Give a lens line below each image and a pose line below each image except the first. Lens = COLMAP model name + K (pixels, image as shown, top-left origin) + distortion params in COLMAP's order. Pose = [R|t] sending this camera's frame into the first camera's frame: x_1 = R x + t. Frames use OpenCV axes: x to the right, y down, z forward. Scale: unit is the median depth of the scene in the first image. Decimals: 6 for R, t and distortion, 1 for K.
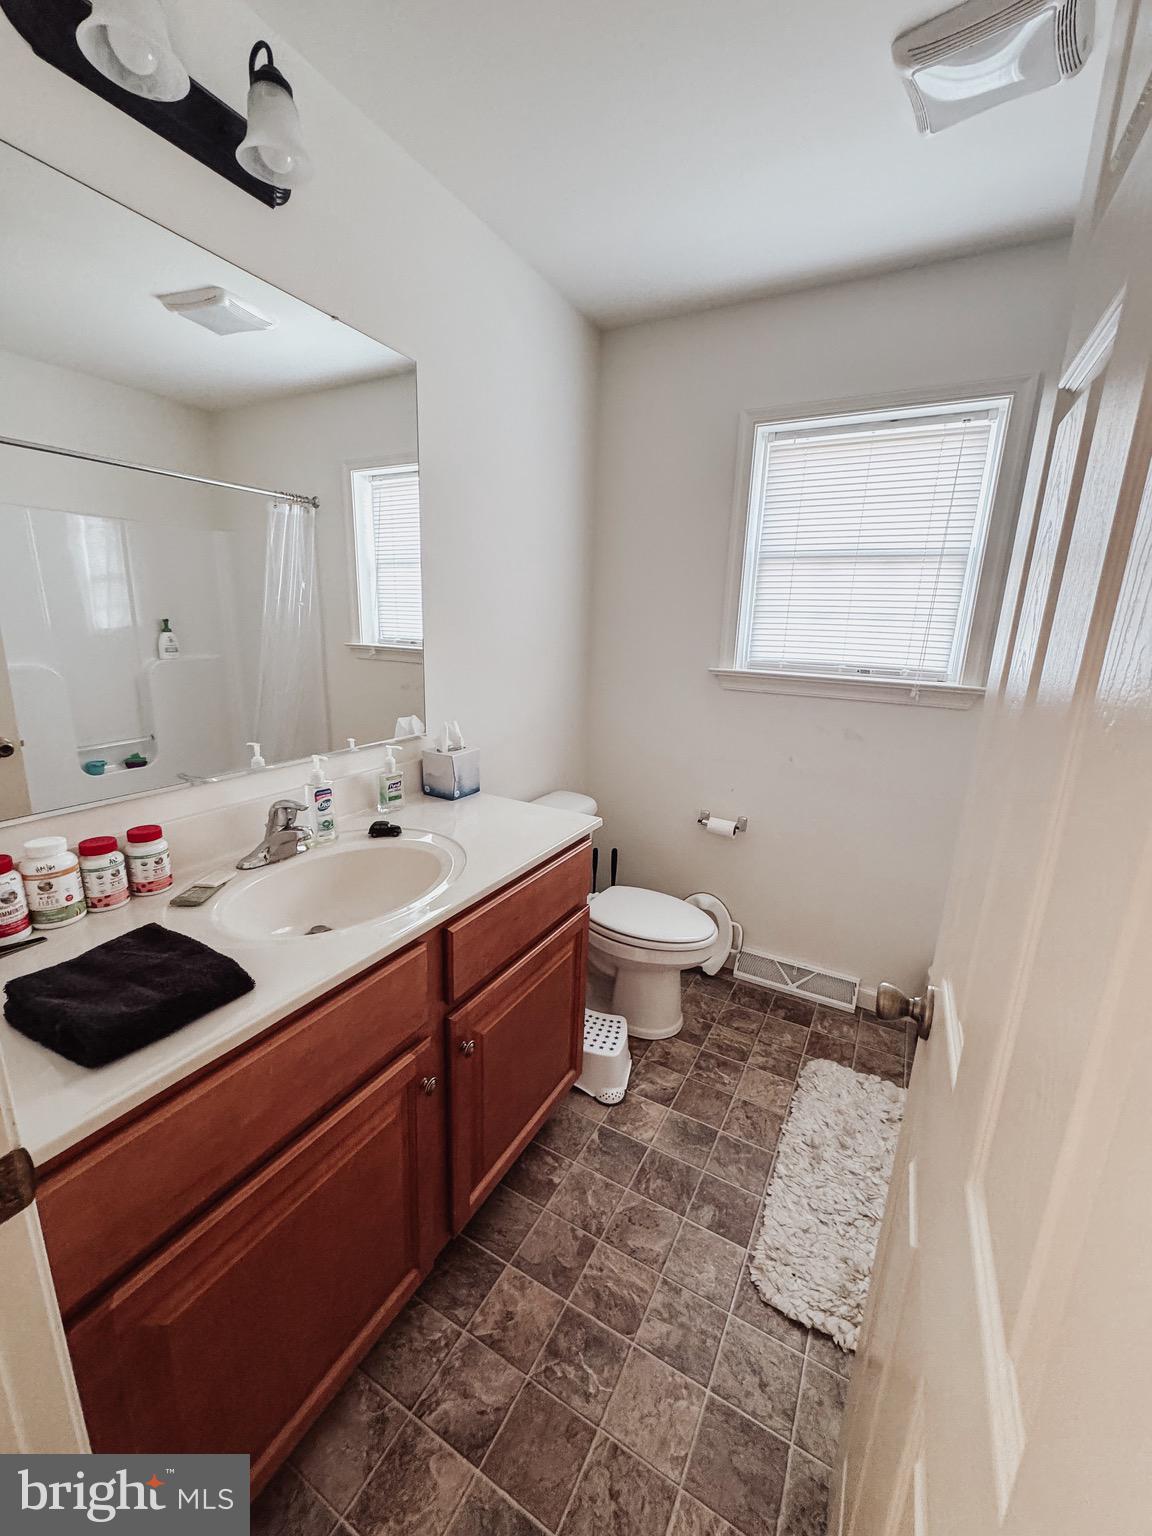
lens RADIAL K [[610.5, 0, 573.9], [0, 610.5, 767.3], [0, 0, 1]] dist [0.001507, 0.000171]
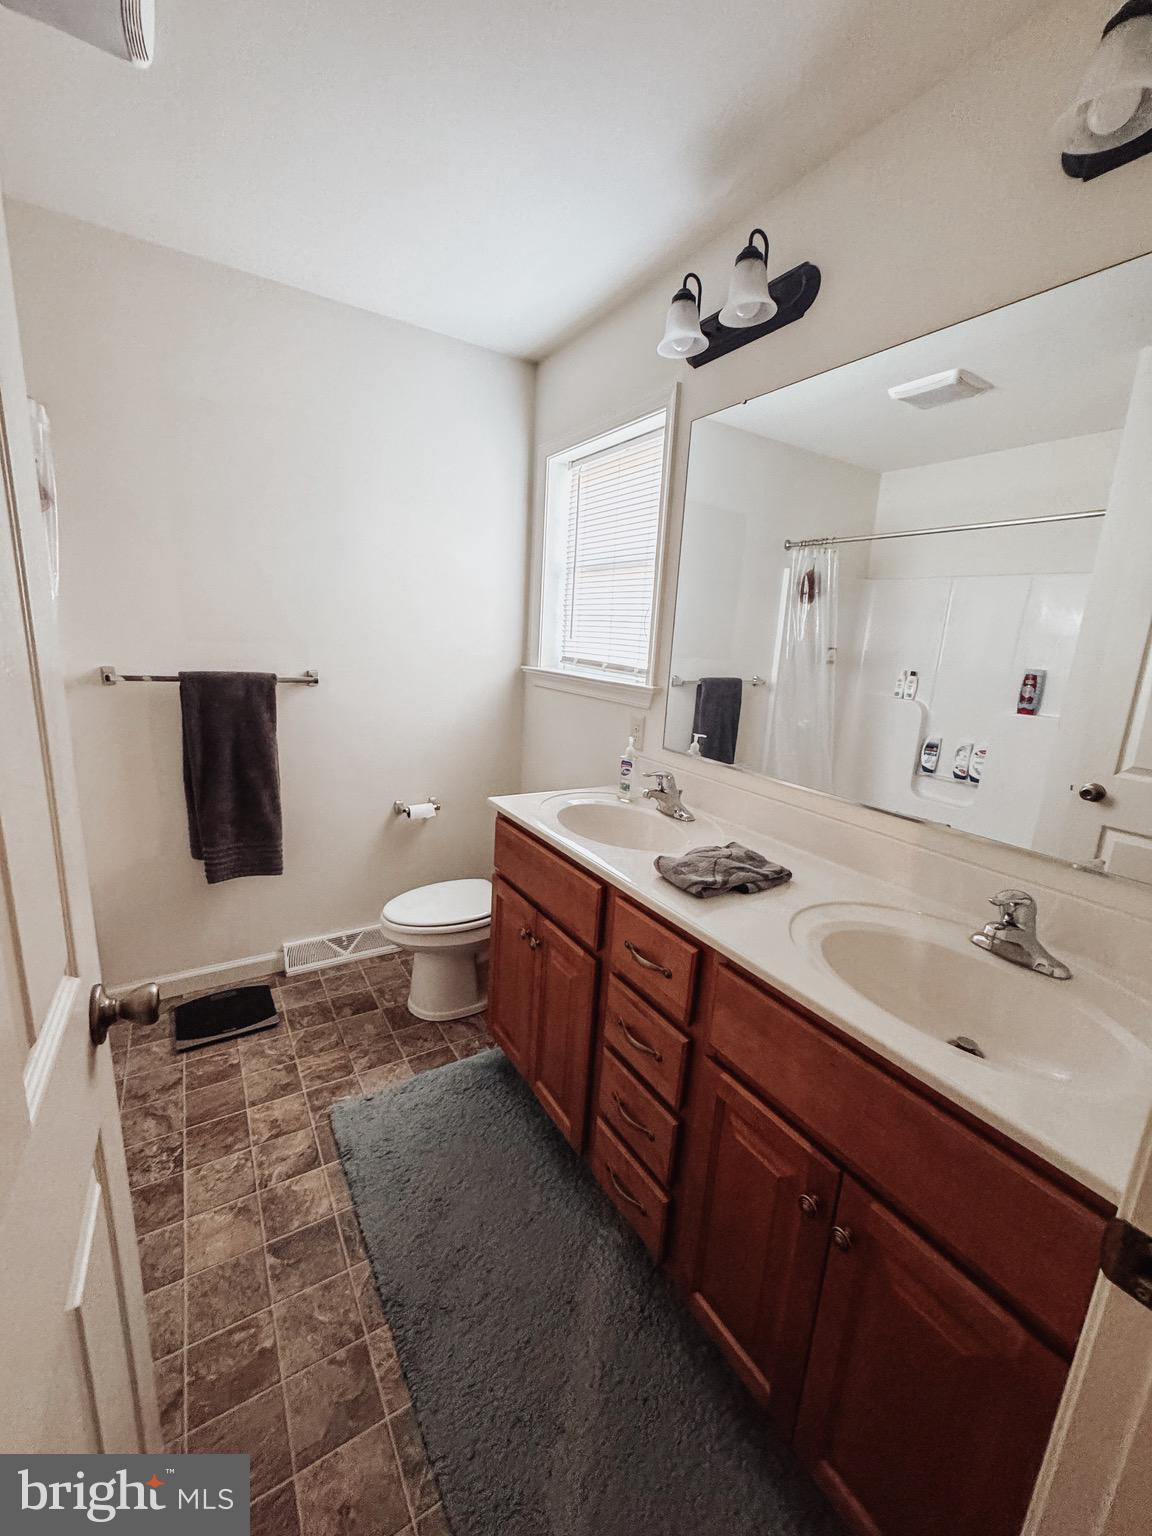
lens RADIAL K [[610.5, 0, 577.6], [0, 610.5, 767.5], [0, 0, 1]] dist [0.001507, 0.000171]
pose [[0.489880, -0.196265, 0.849410, -0.291177], [0.171618, 0.976974, 0.126763, -0.053547], [-0.854731, 0.083676, 0.512283, 0.174921]]
